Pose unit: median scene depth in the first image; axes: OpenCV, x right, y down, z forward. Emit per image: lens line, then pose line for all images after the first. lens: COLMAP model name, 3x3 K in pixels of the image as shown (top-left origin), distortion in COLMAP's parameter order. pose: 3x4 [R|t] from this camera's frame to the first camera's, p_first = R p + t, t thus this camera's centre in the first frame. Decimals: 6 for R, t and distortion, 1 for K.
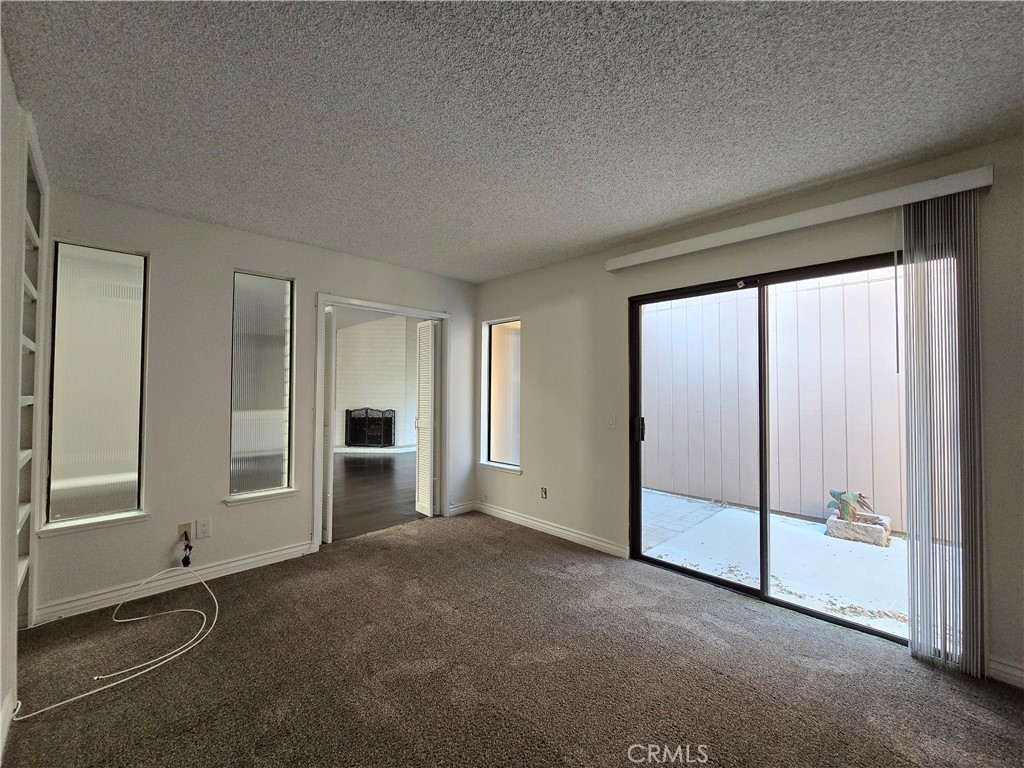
lens RADIAL K [[419.1, 0, 516.6], [0, 419.1, 385.3], [0, 0, 1]] dist [-0.001175, -0.001006]
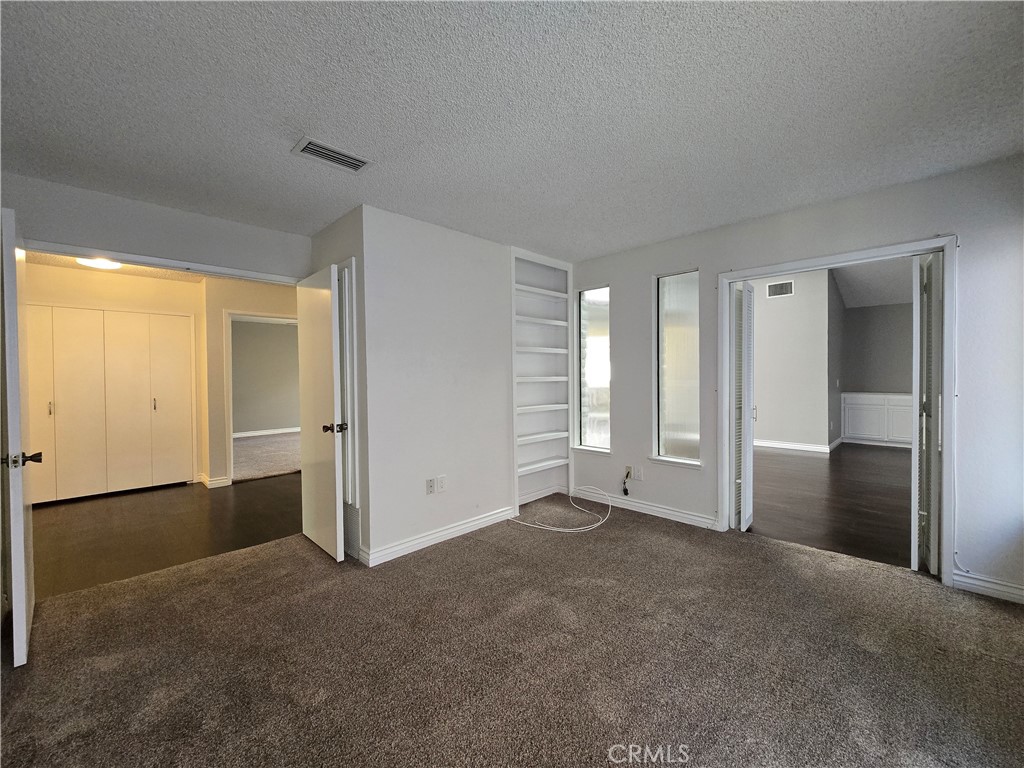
lens RADIAL K [[419.1, 0, 516.2], [0, 419.1, 382.9], [0, 0, 1]] dist [-0.001175, -0.001006]
pose [[-0.001414, 0.019143, -0.999816, 0.567865], [0.023689, 0.999537, 0.019104, 0.008541], [0.999718, -0.023658, -0.001867, 0.557979]]
